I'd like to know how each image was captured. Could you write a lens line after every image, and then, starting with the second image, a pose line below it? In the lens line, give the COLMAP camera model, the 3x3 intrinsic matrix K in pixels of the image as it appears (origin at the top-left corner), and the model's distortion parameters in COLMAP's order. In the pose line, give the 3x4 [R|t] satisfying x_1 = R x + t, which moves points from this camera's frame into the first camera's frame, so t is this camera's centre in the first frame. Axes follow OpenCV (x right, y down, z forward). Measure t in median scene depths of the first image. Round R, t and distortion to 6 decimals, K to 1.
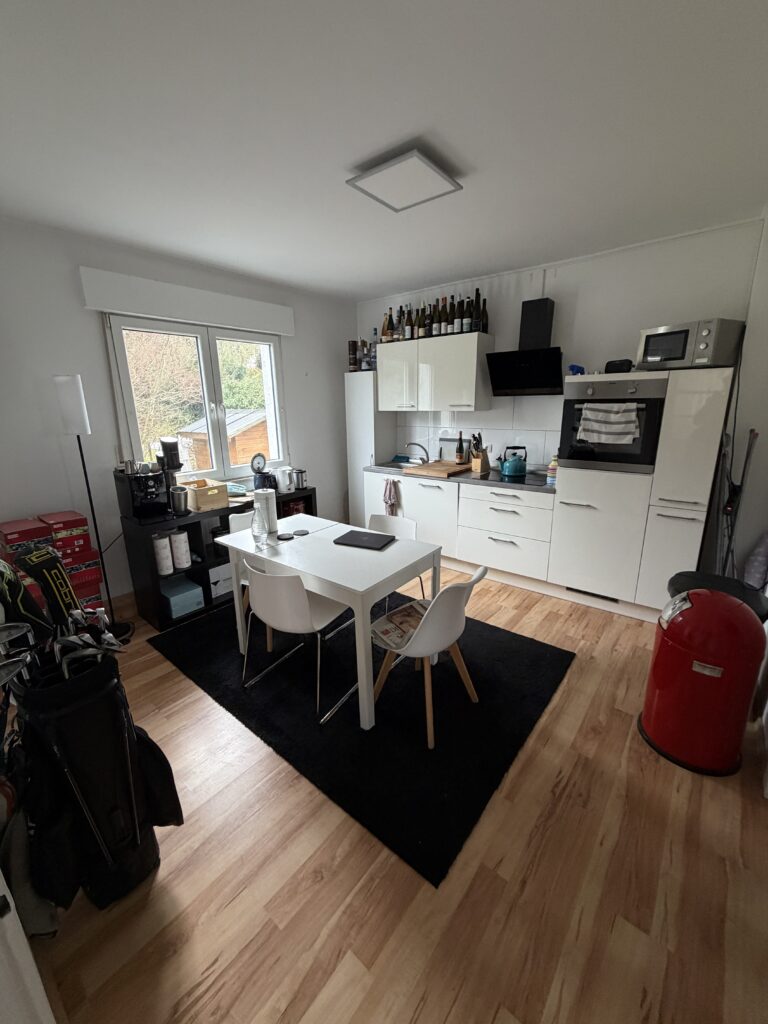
lens RADIAL K [[407.2, 0, 382.5], [0, 407.2, 509.5], [0, 0, 1]] dist [0.001319, 0.000354]
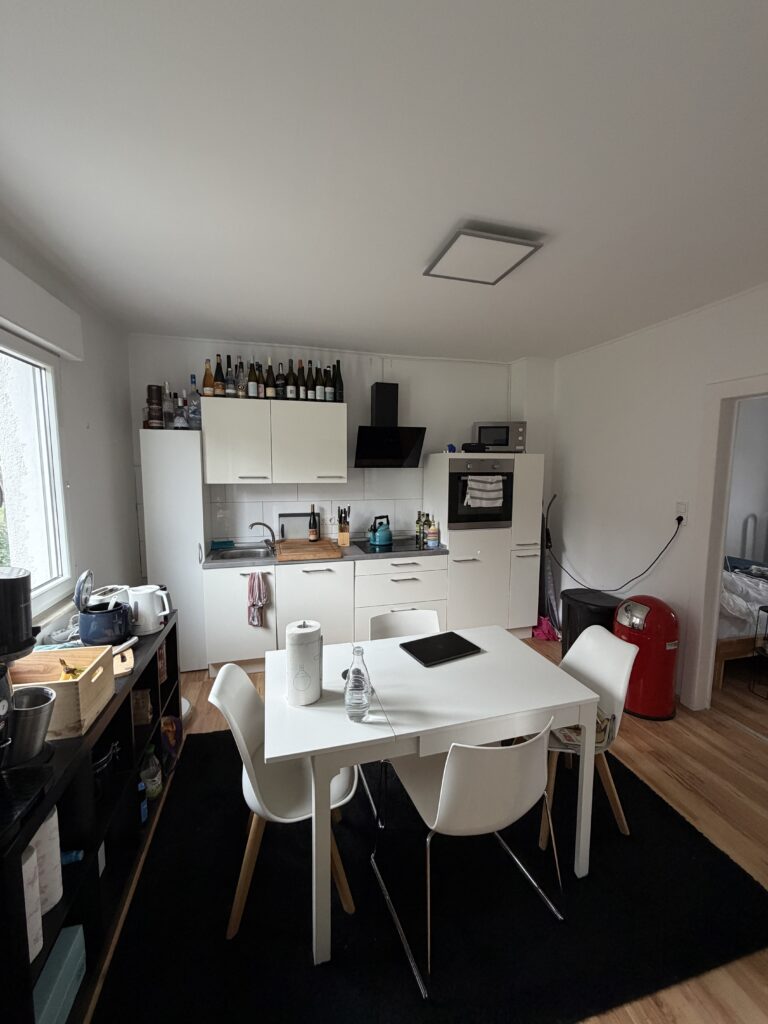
lens RADIAL K [[407.2, 0, 382.5], [0, 407.2, 509.5], [0, 0, 1]] dist [0.001319, 0.000354]
pose [[0.588700, -0.069548, 0.805354, -0.491448], [0.196315, 0.978765, -0.058979, -0.109809], [-0.784151, 0.192825, 0.589852, 0.392957]]
